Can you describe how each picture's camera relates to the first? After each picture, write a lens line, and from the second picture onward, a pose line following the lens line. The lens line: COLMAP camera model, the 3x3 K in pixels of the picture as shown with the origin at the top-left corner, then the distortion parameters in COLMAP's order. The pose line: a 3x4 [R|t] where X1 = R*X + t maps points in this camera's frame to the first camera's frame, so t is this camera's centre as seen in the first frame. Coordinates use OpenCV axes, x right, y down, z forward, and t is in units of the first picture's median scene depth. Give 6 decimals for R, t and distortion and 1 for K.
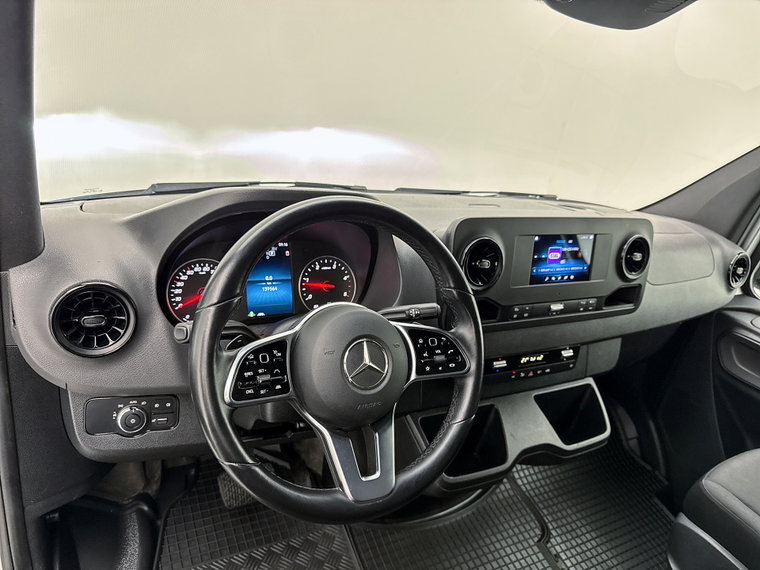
lens RADIAL K [[536.0, 0, 378.2], [0, 536.0, 285.8], [0, 0, 1]] dist [0.032135, -0.029497]
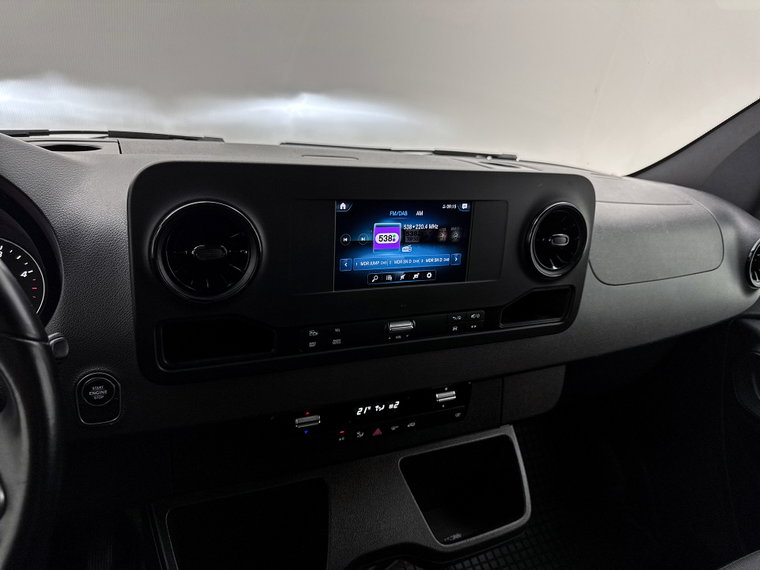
lens RADIAL K [[536.0, 0, 380.2], [0, 536.0, 281.7], [0, 0, 1]] dist [0.032135, -0.029497]
pose [[0.996610, 0.010501, -0.081603, 0.343025], [-0.008372, 0.999617, 0.026388, -0.023076], [0.081849, -0.025616, 0.996315, 0.407509]]
